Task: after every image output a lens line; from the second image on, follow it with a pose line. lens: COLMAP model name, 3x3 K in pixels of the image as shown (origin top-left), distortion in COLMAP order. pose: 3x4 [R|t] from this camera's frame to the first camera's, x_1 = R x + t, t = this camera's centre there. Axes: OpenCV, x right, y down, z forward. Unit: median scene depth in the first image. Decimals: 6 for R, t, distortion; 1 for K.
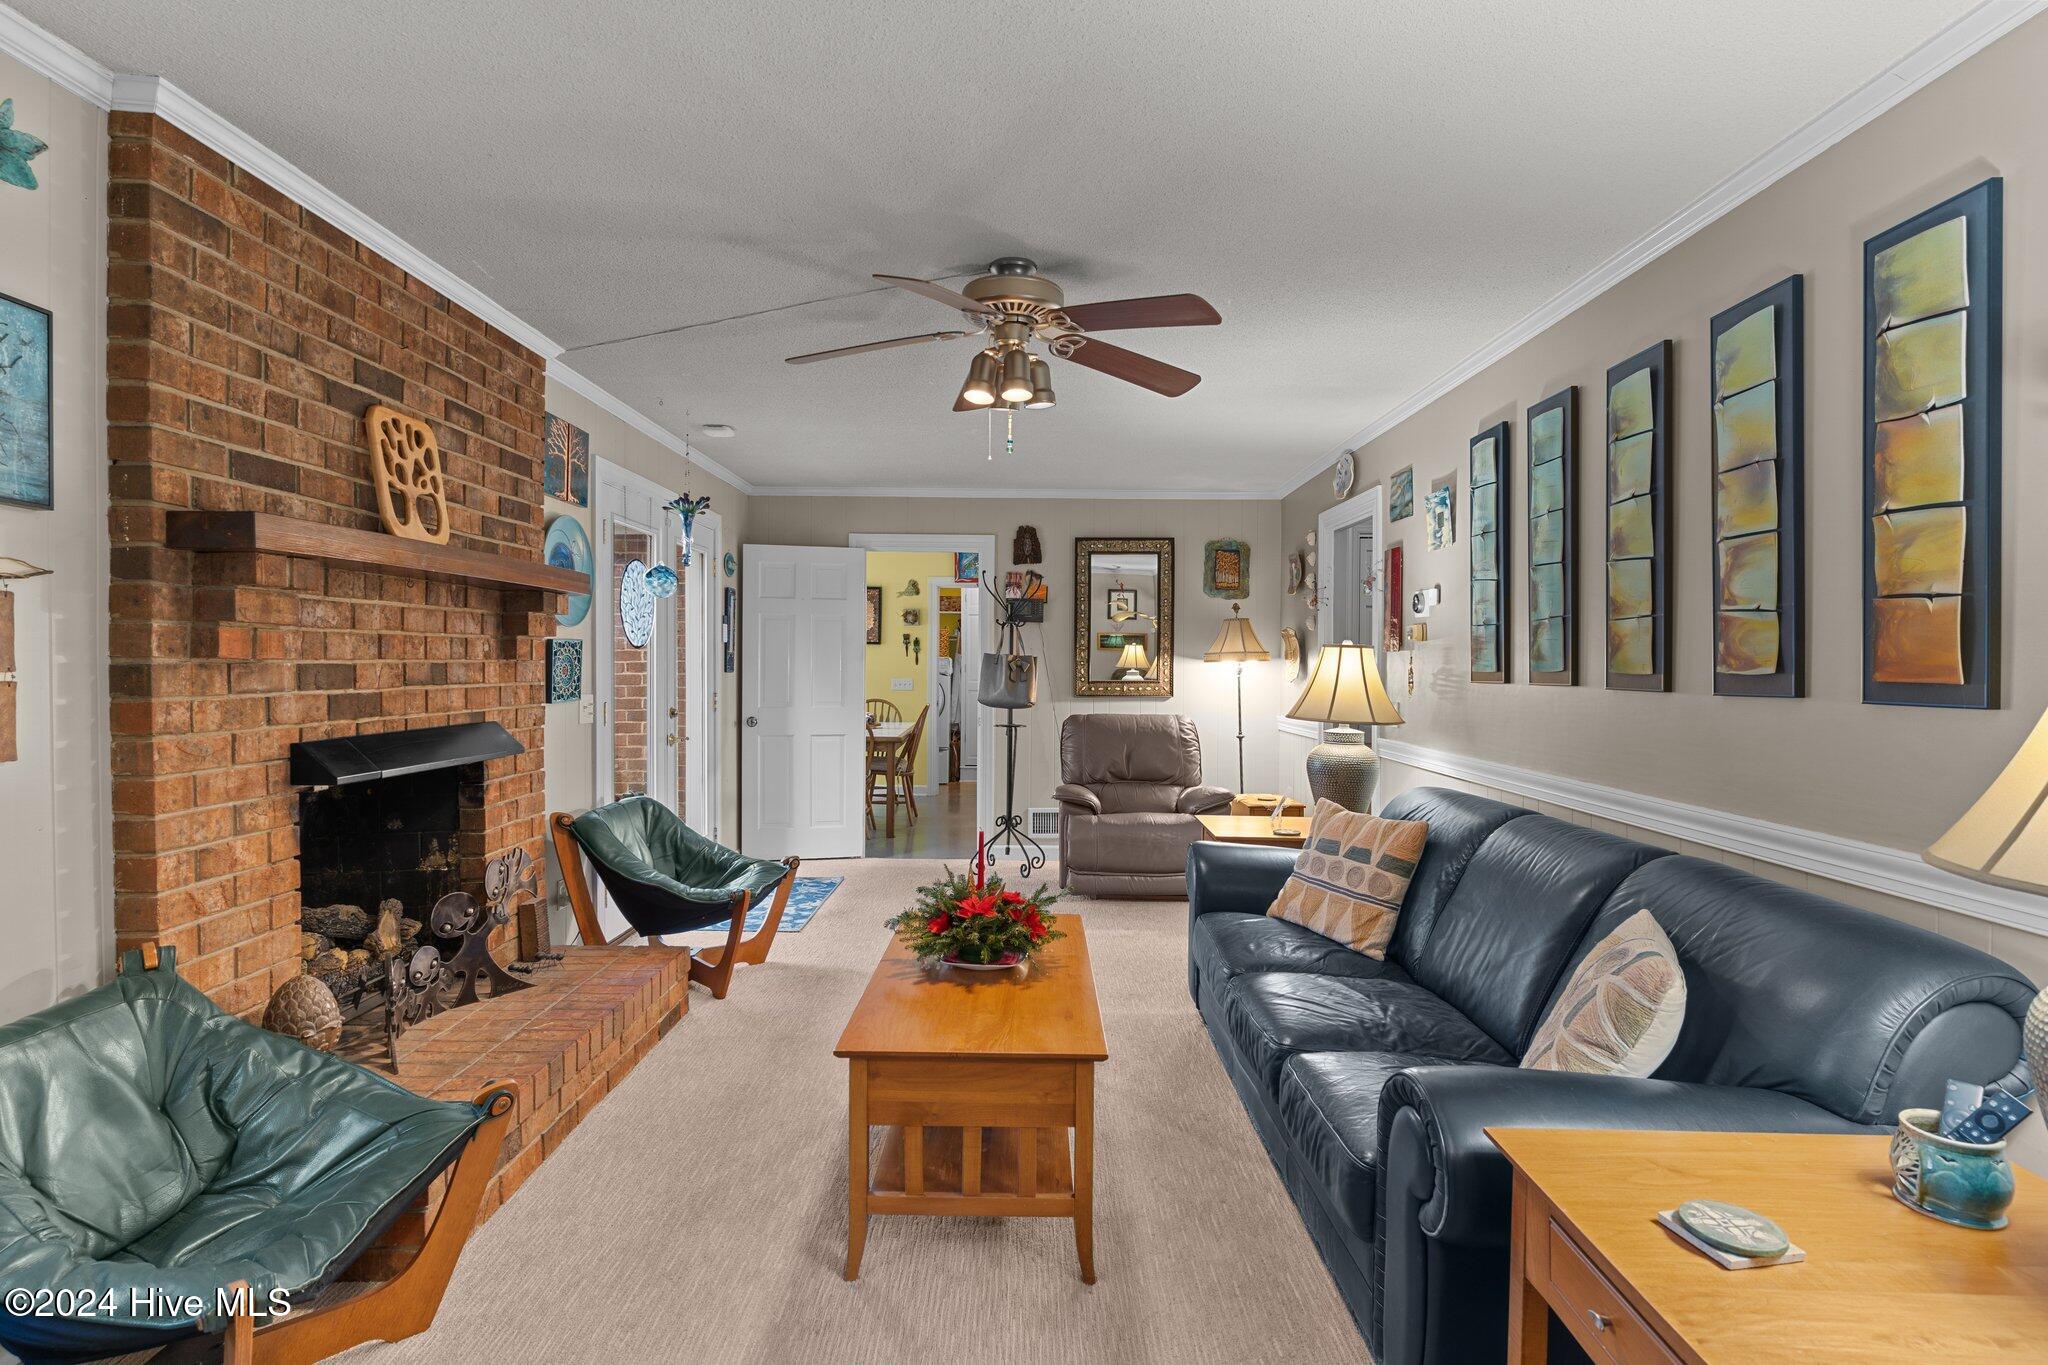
lens RADIAL K [[1057.4, 0, 1022.1], [0, 1057.4, 673.2], [0, 0, 1]] dist [-0.002967, 0.000508]
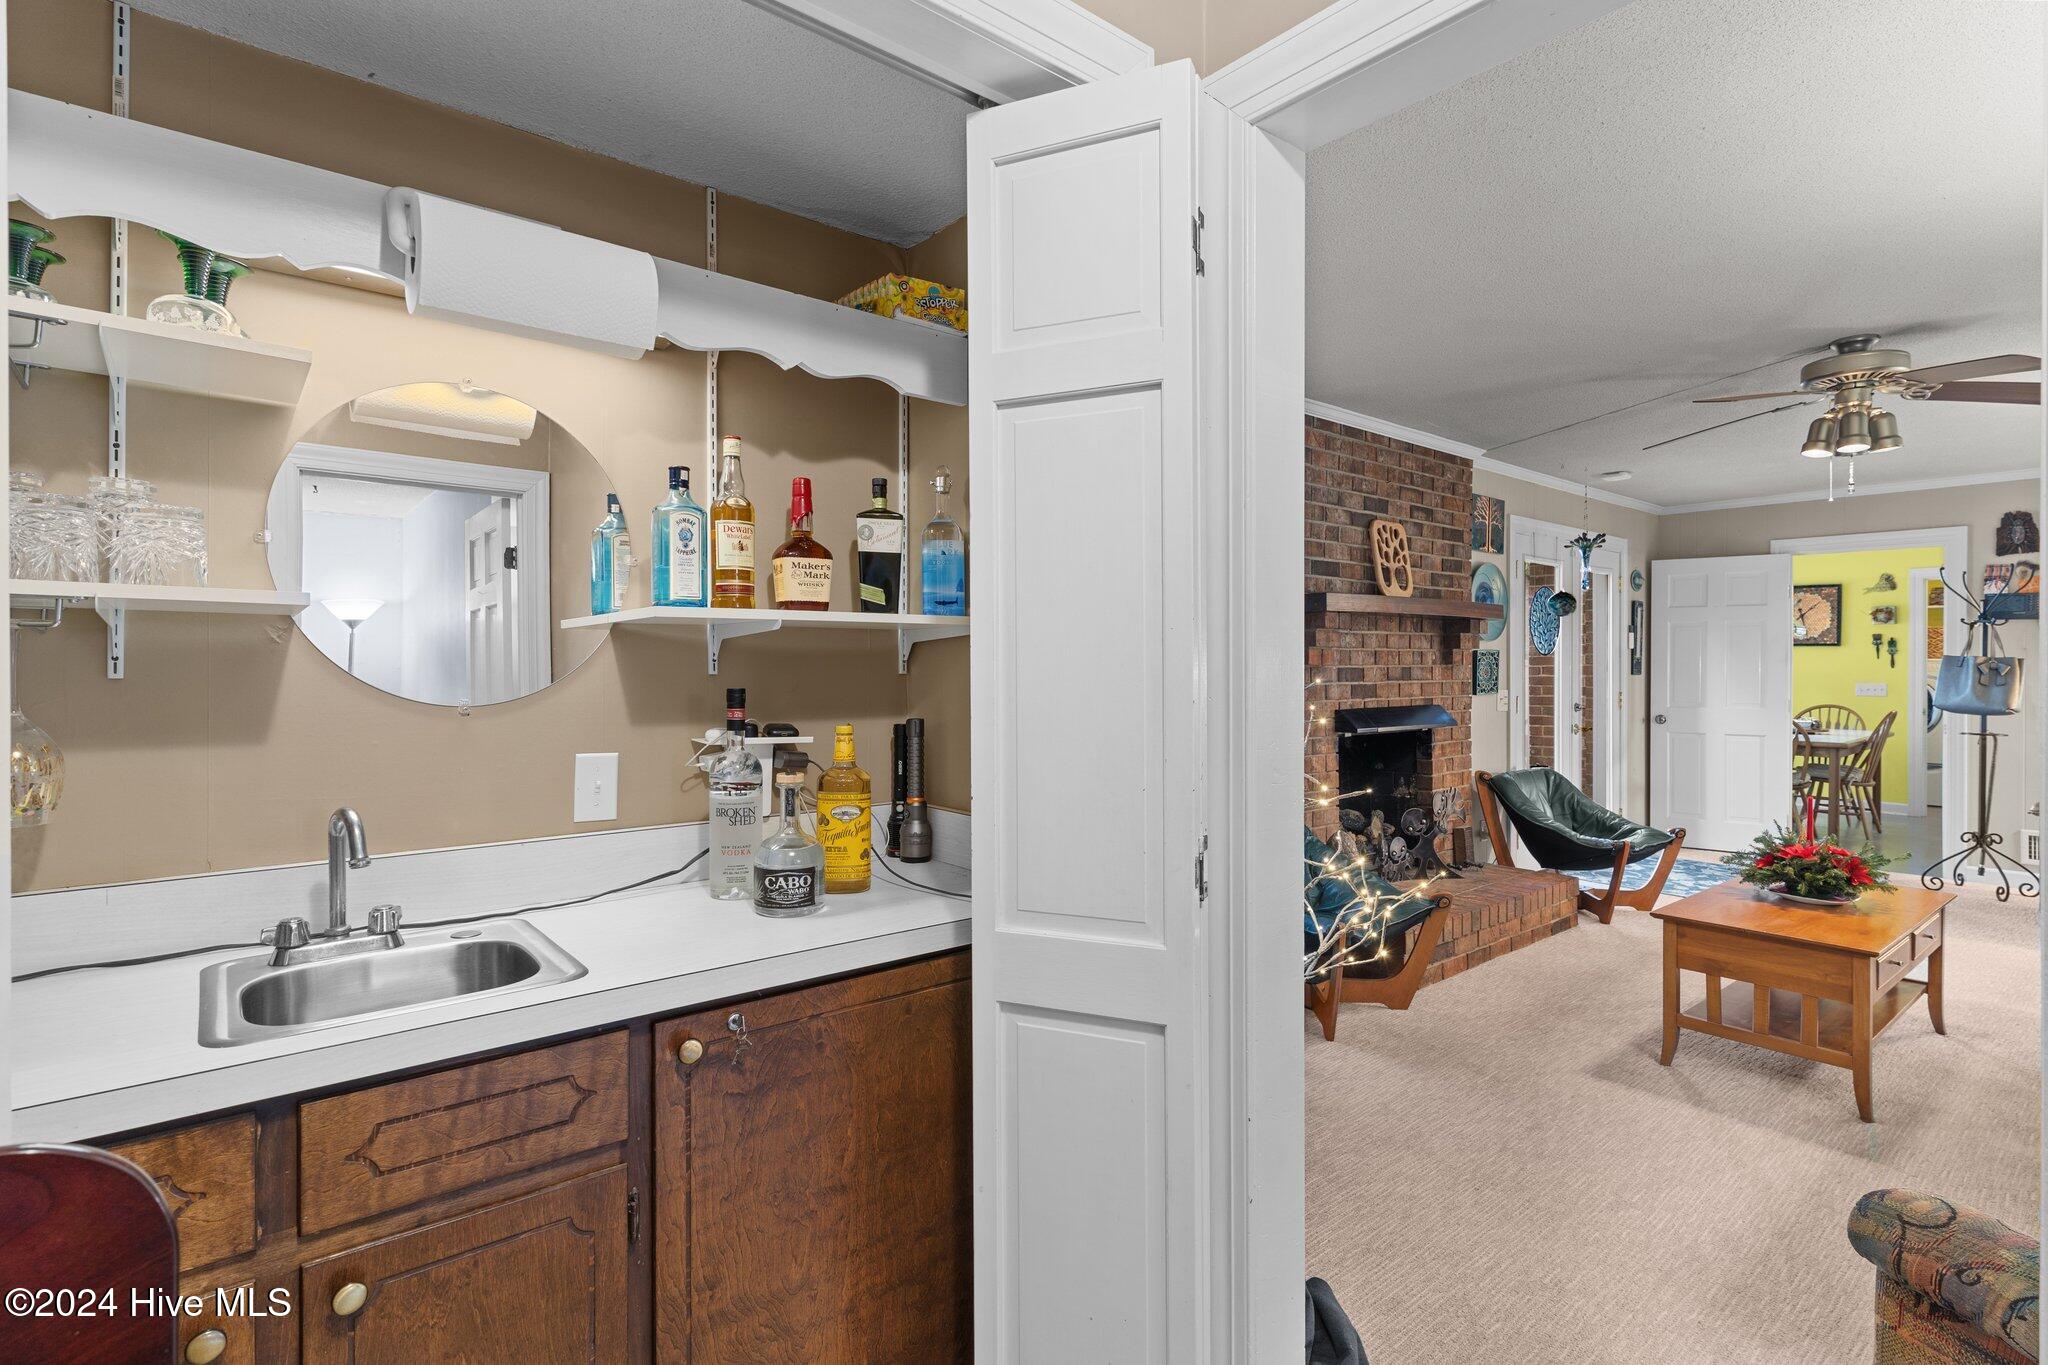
lens RADIAL K [[988.1, 0, 1022.2], [0, 988.1, 674.7], [0, 0, 1]] dist [-0.001834, 0.000510]
pose [[0.654910, 0.002767, -0.755702, 0.193508], [-0.004409, 0.999990, -0.000159, 0.004362], [0.755694, 0.003436, 0.654916, -0.407029]]
